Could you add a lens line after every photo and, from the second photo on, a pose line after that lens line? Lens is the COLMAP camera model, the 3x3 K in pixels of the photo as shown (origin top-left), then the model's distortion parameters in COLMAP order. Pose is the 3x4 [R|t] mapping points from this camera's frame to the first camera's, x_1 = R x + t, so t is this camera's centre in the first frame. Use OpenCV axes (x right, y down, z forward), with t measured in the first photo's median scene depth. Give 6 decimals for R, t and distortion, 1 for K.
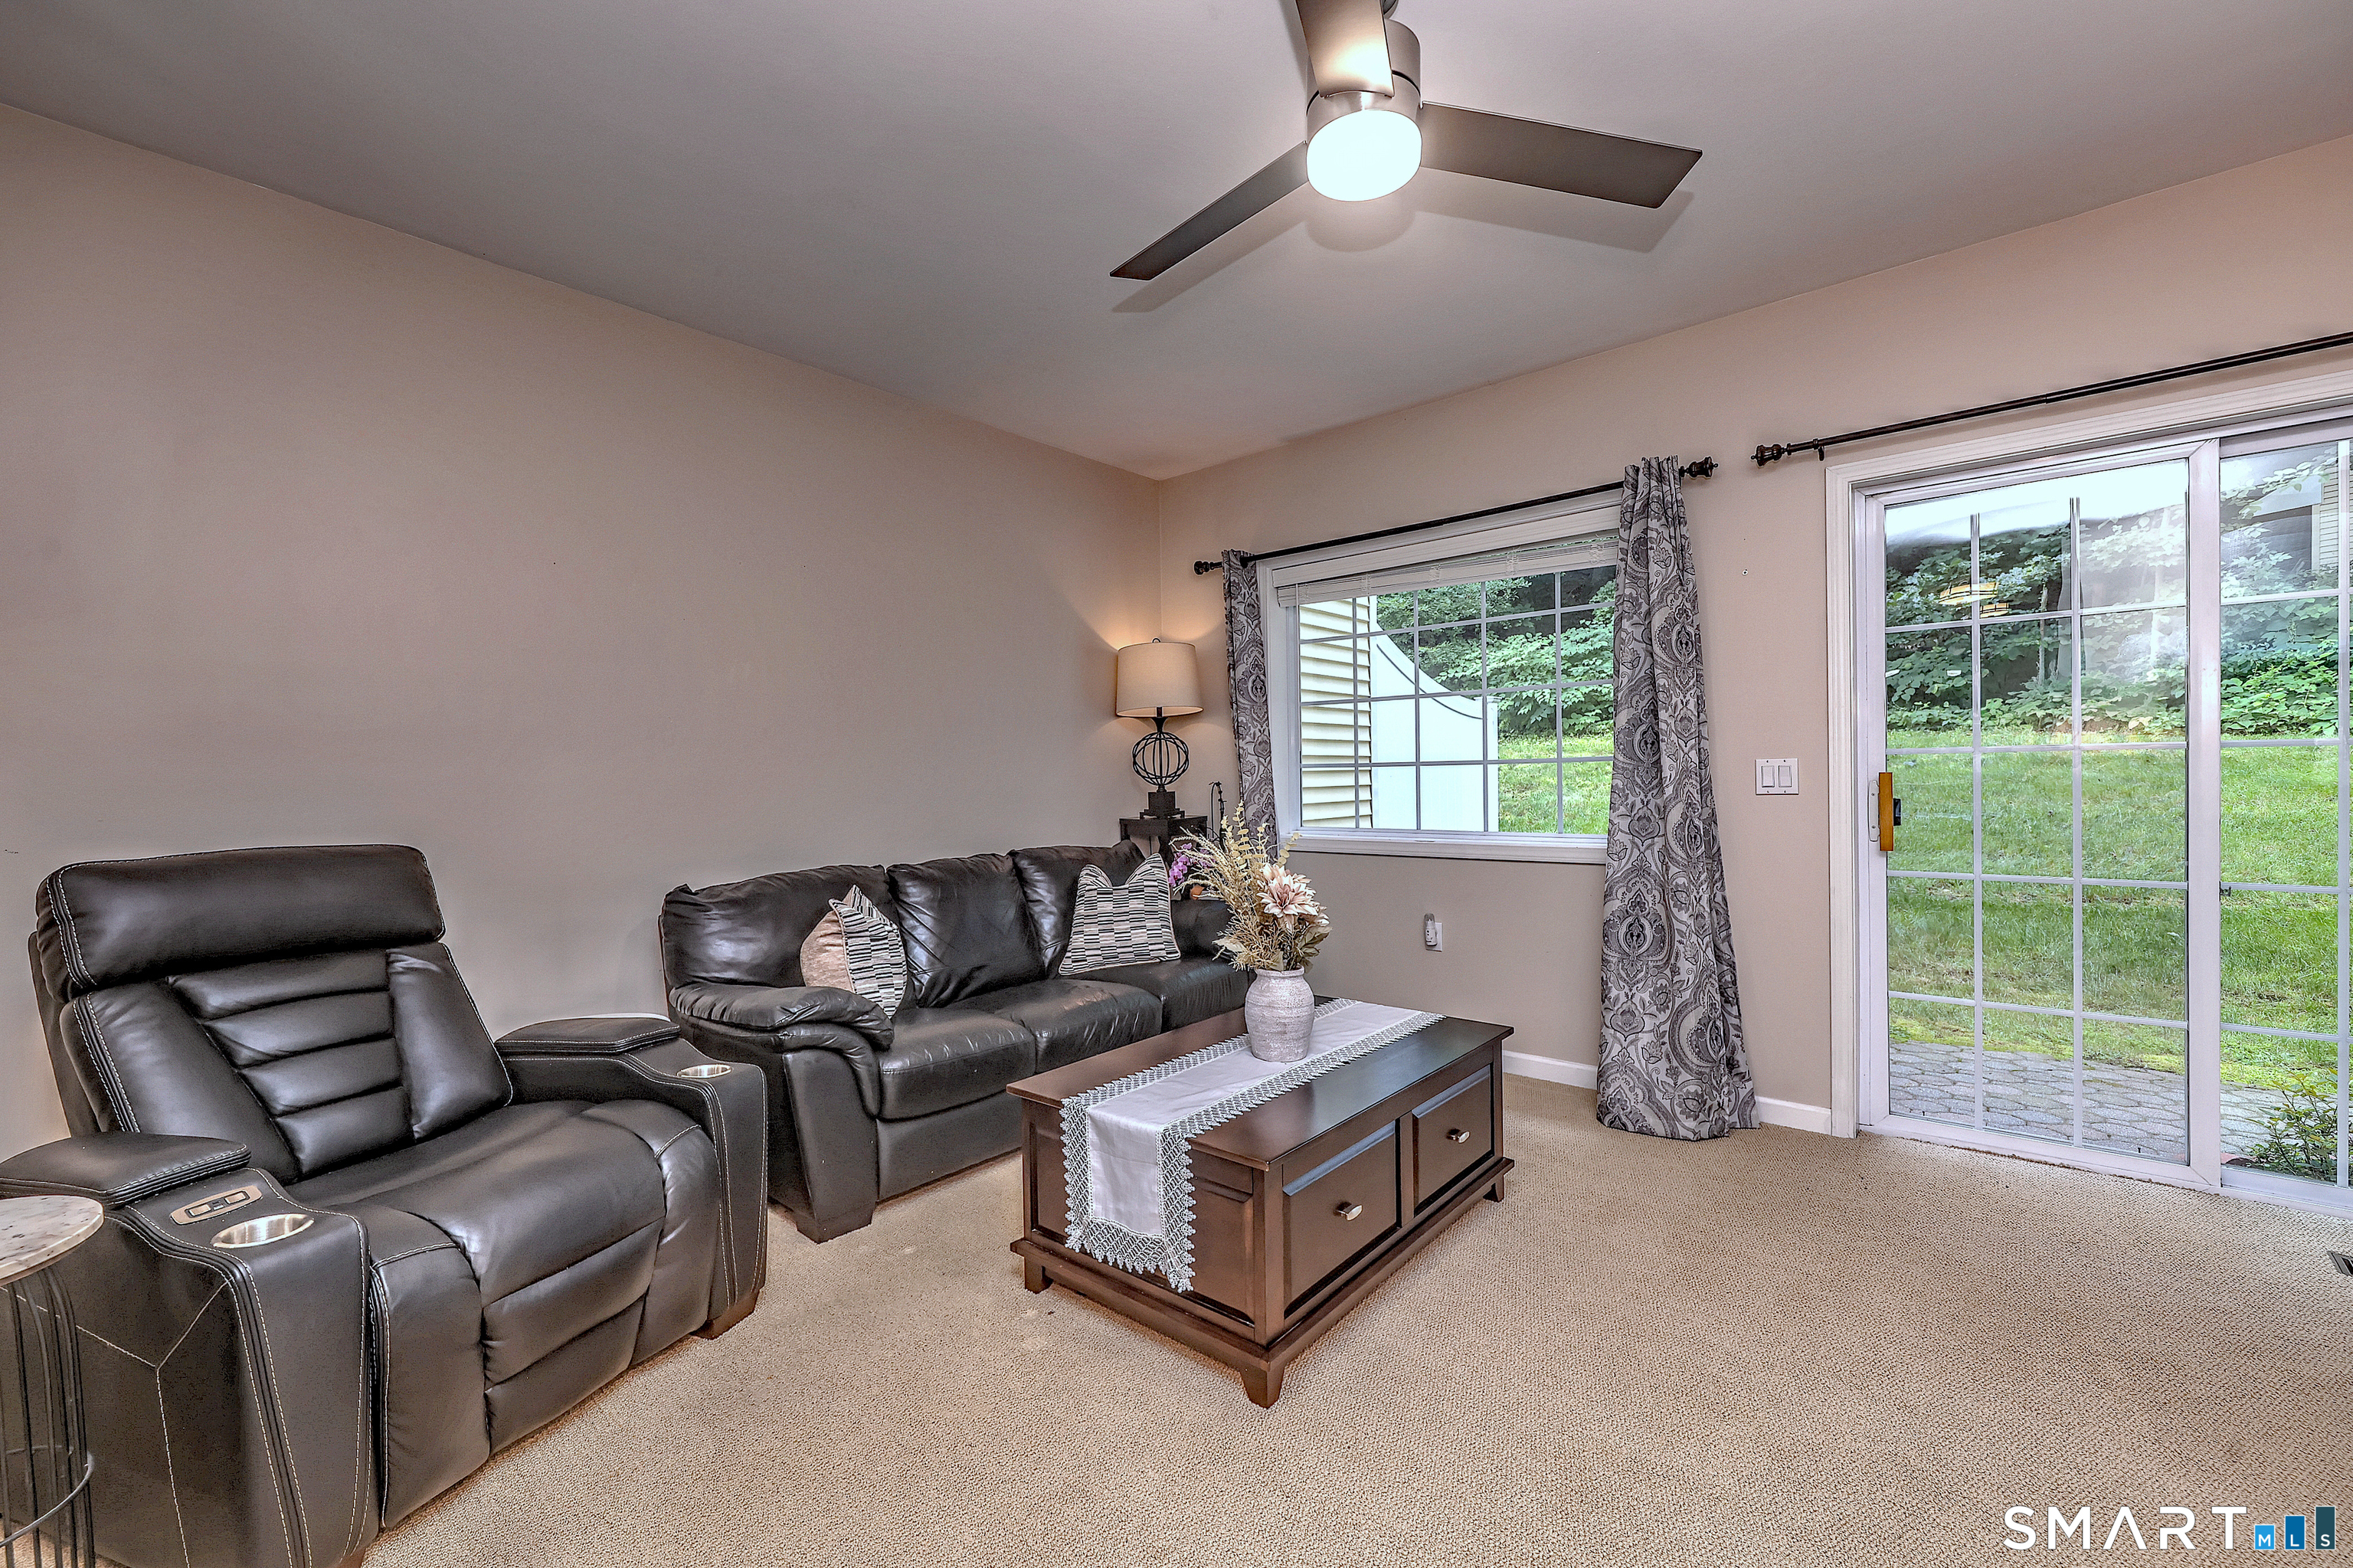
lens RADIAL K [[961.0, 0, 1186.1], [0, 961.0, 764.0], [0, 0, 1]] dist [0.003002, 0.000014]
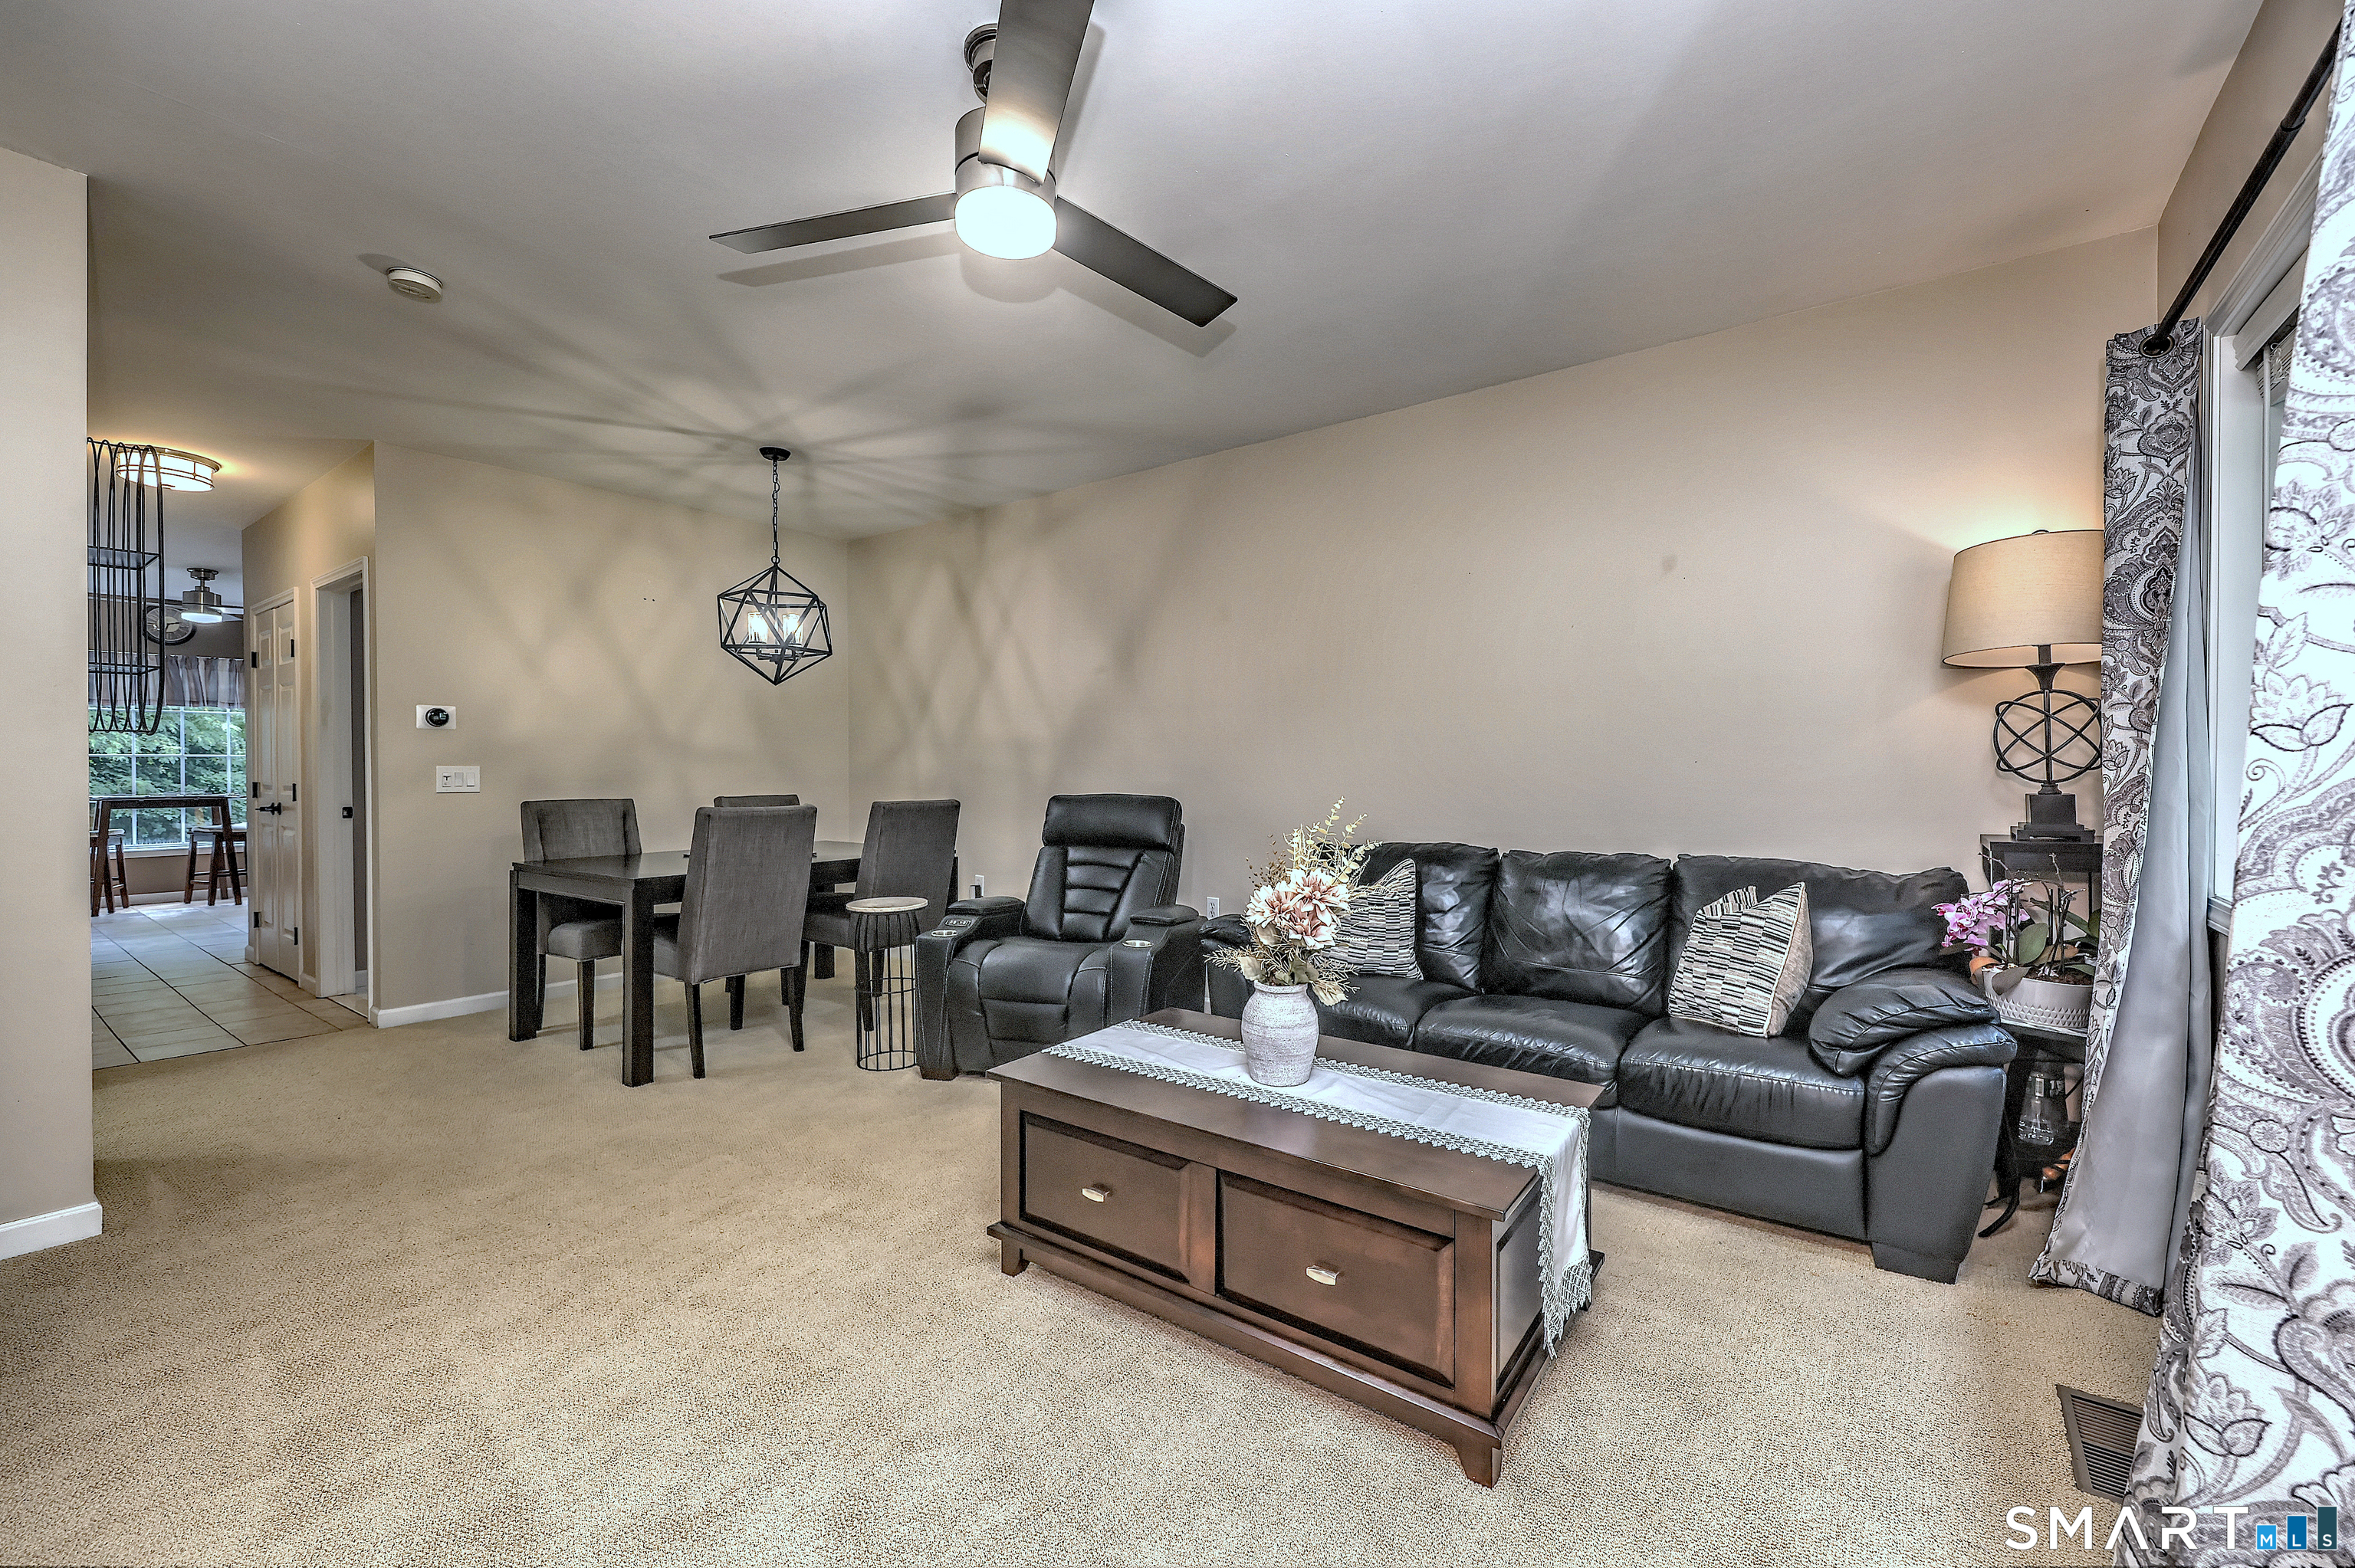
lens RADIAL K [[961.6, 0, 1187.2], [0, 961.6, 763.9], [0, 0, 1]] dist [0.003002, 0.000014]
pose [[0.066011, 0.004937, -0.997807, 0.511284], [0.004859, 0.999974, 0.005269, 0.005769], [0.997807, -0.005196, 0.065985, 0.458660]]
